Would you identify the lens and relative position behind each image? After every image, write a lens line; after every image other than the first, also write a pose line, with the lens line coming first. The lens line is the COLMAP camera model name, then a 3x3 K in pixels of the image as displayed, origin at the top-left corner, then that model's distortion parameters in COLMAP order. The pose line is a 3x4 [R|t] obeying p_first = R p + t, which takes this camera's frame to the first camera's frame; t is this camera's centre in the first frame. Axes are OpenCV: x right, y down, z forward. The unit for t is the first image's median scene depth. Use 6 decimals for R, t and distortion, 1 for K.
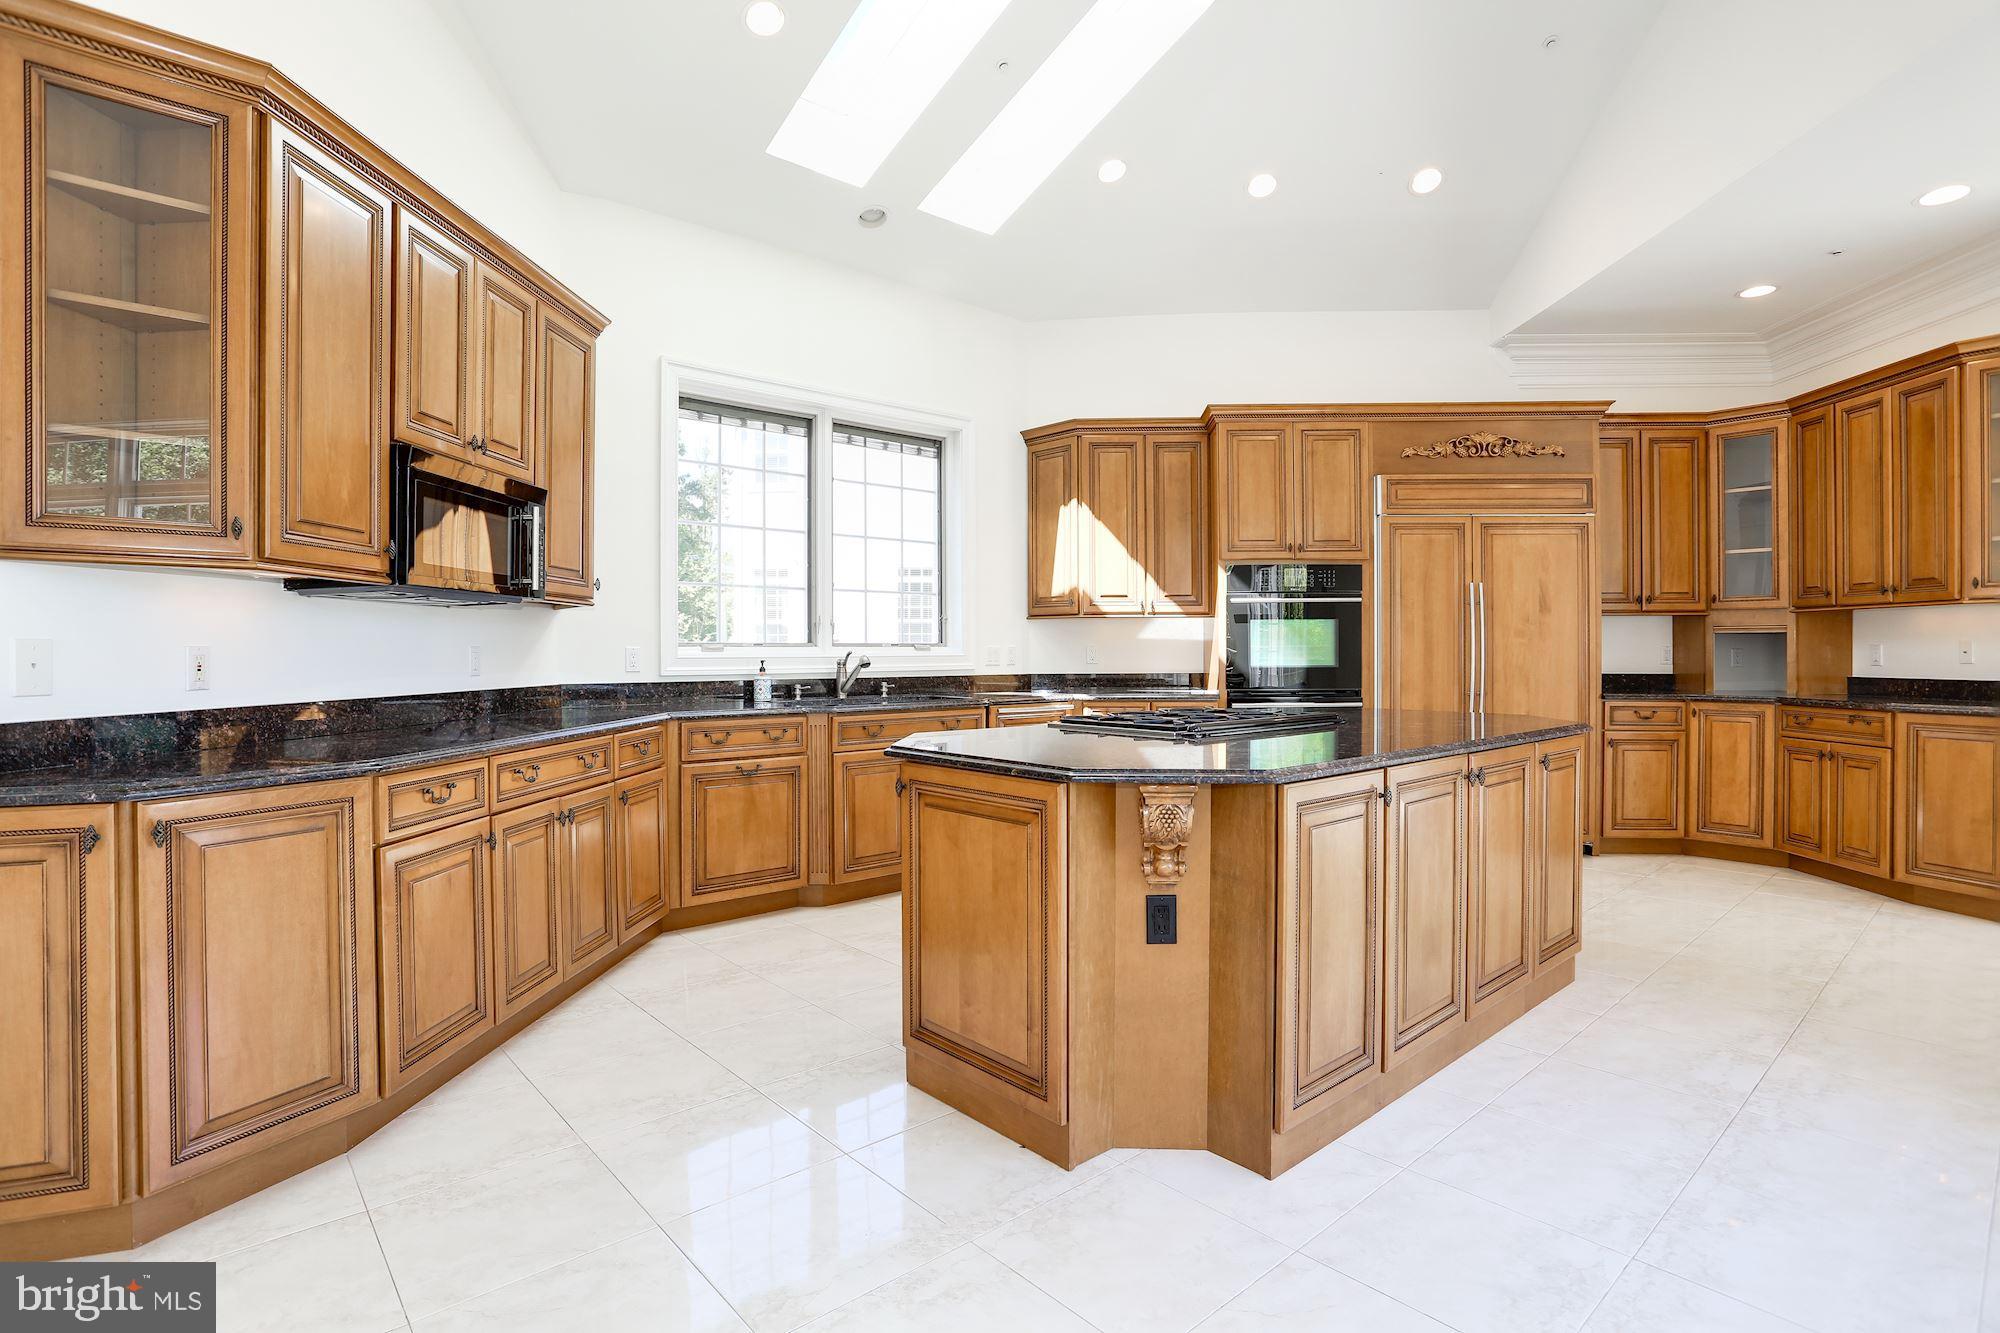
lens RADIAL K [[977.2, 0, 1006.9], [0, 977.2, 660.2], [0, 0, 1]] dist [-0.022792, 0.001643]
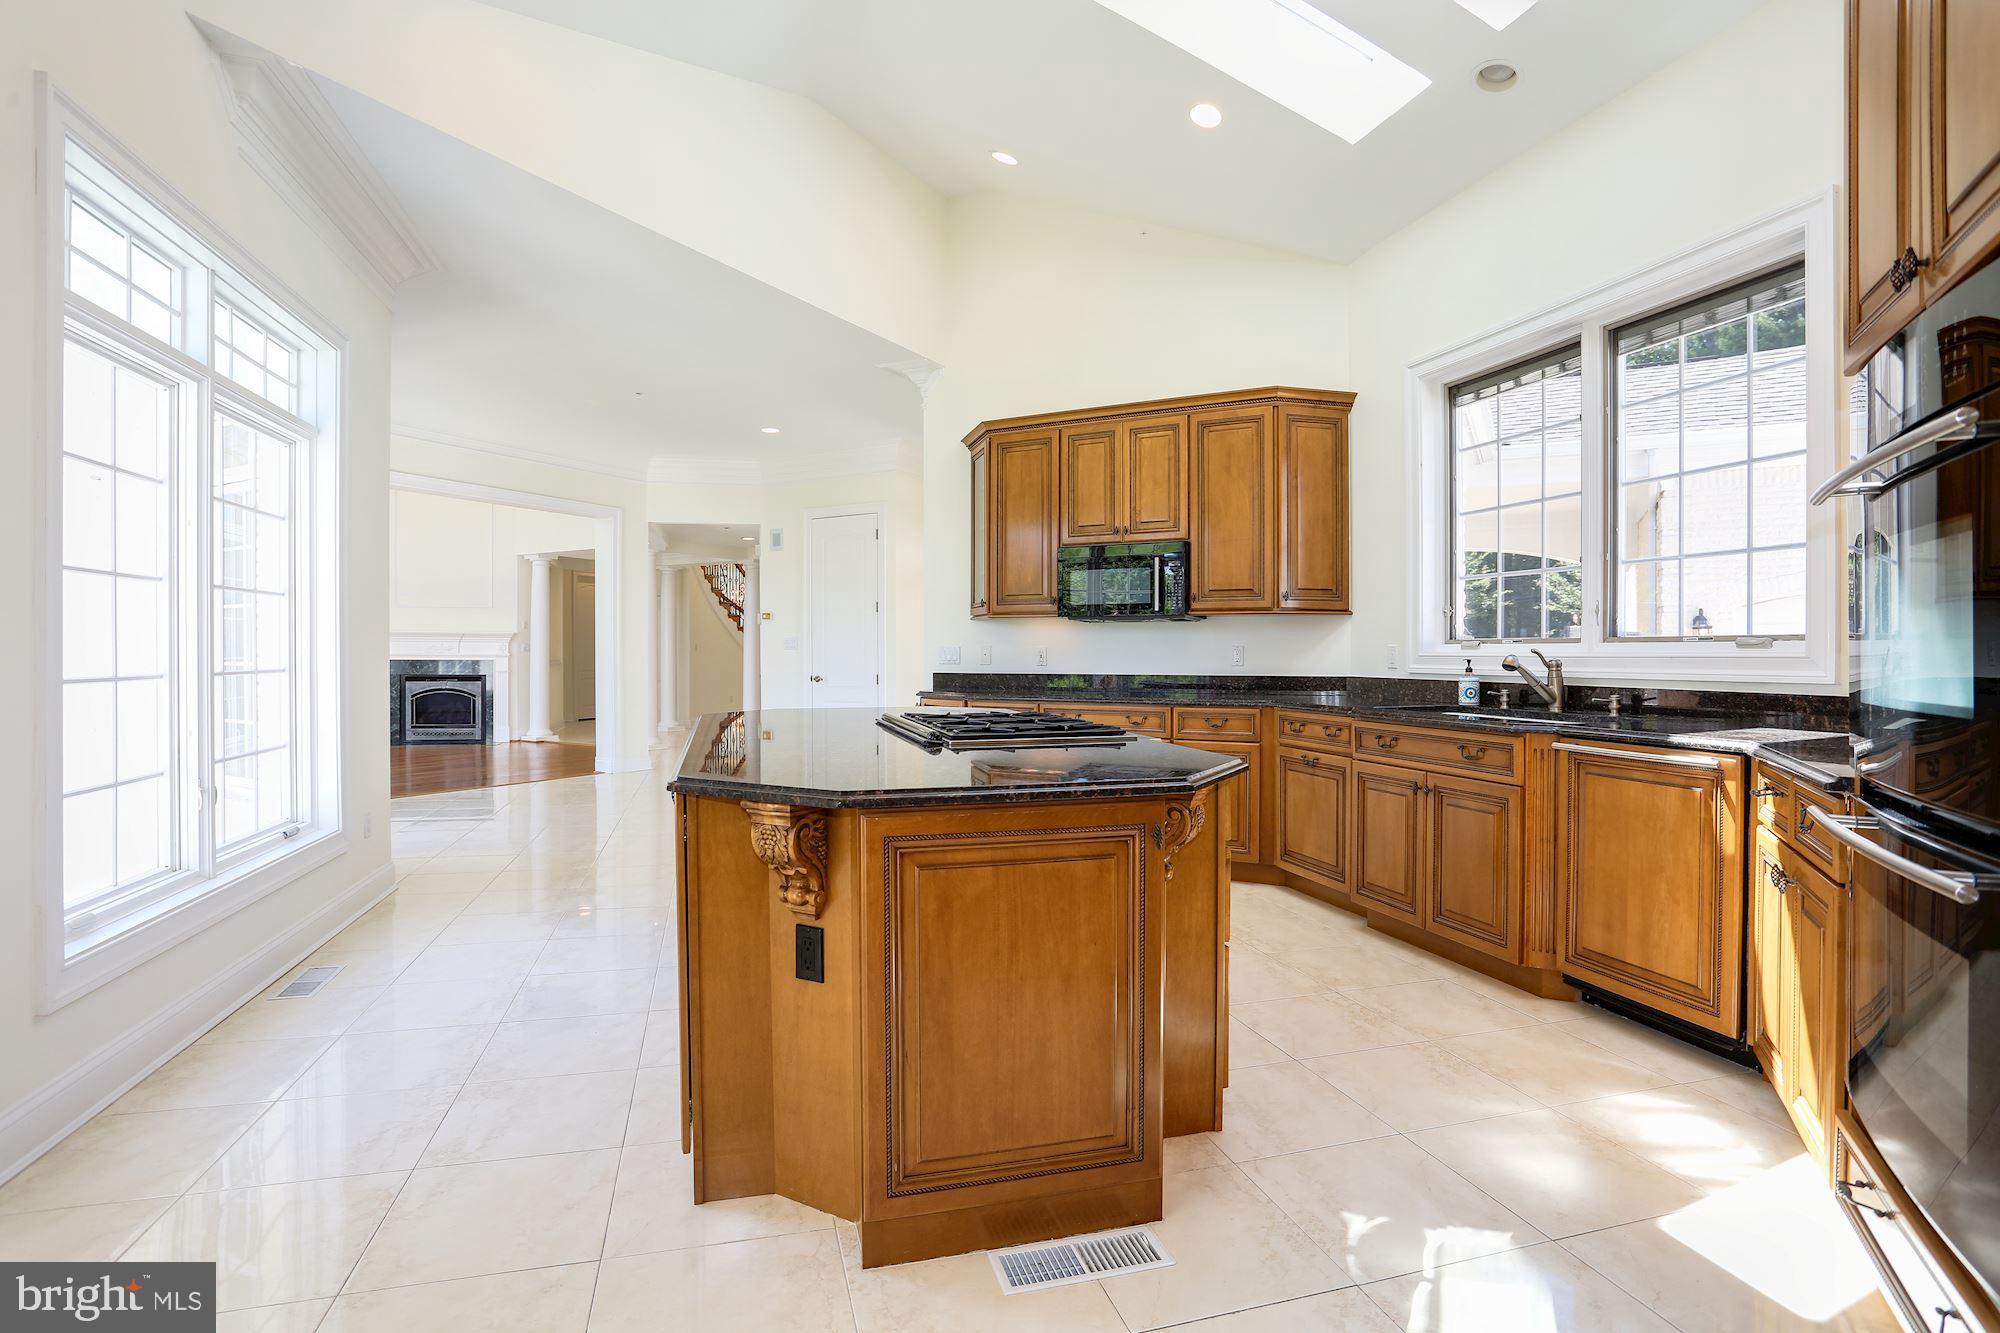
lens RADIAL K [[977.2, 0, 1006.9], [0, 977.2, 660.2], [0, 0, 1]] dist [-0.022792, 0.001643]
pose [[-0.437090, 0.012037, -0.899337, 0.667868], [-0.001062, 0.999903, 0.013899, -0.009731], [0.899417, 0.007030, -0.437034, 0.930709]]
